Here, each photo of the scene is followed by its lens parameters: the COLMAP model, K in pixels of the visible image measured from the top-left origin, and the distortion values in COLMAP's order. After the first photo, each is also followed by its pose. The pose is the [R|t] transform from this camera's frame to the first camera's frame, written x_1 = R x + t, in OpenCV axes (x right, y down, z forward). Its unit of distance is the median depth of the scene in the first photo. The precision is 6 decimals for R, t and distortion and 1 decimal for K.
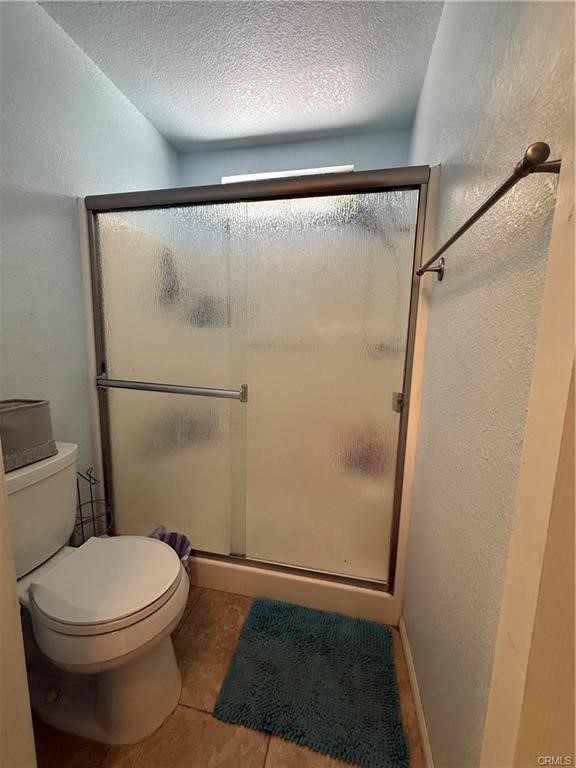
lens RADIAL K [[305.4, 0, 287.6], [0, 305.4, 380.7], [0, 0, 1]] dist [-0.002226, 0.000590]
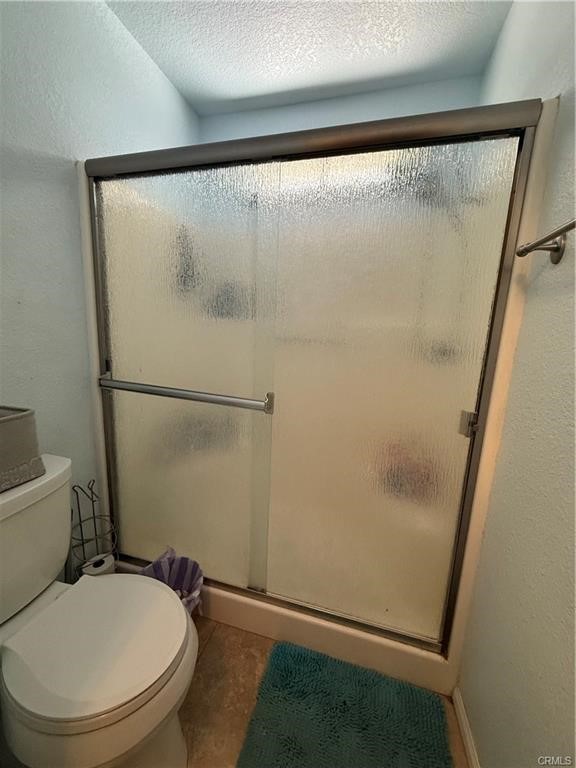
lens RADIAL K [[305.4, 0, 287.6], [0, 305.4, 380.7], [0, 0, 1]] dist [-0.002226, 0.000590]
pose [[0.997594, 0.030151, -0.062434, -0.045314], [-0.027831, 0.998902, 0.037692, -0.050792], [0.063502, -0.035864, 0.997337, 0.186579]]
